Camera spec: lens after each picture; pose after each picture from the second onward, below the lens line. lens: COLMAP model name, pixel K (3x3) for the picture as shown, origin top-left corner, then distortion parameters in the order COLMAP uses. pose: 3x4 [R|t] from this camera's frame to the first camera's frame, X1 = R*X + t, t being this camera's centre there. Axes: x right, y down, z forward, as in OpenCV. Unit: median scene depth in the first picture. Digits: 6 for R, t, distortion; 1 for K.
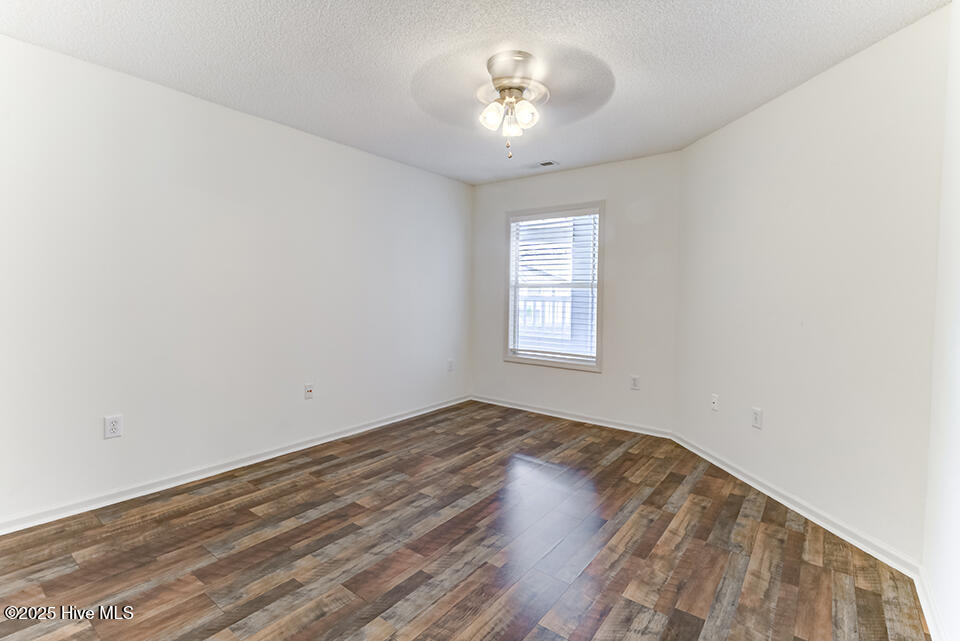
lens RADIAL K [[446.8, 0, 475.1], [0, 446.8, 305.8], [0, 0, 1]] dist [0.030271, -0.019312]
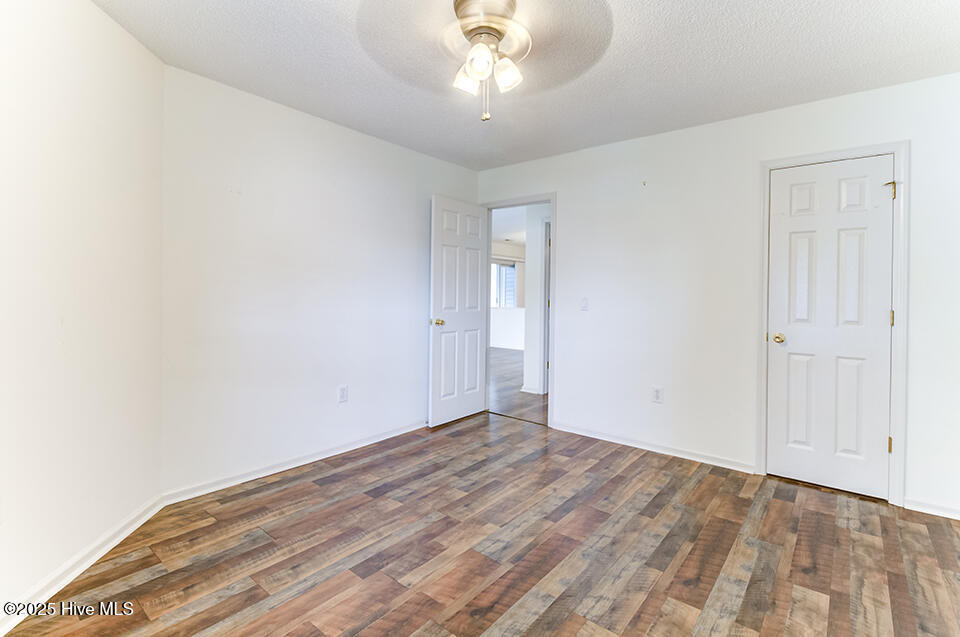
lens RADIAL K [[446.8, 0, 475.1], [0, 446.8, 303.8], [0, 0, 1]] dist [0.030271, -0.019312]
pose [[-0.999099, -0.027077, 0.032674, 0.064328], [-0.025452, 0.998466, 0.049165, -0.043948], [-0.033955, 0.048289, -0.998256, 1.994109]]
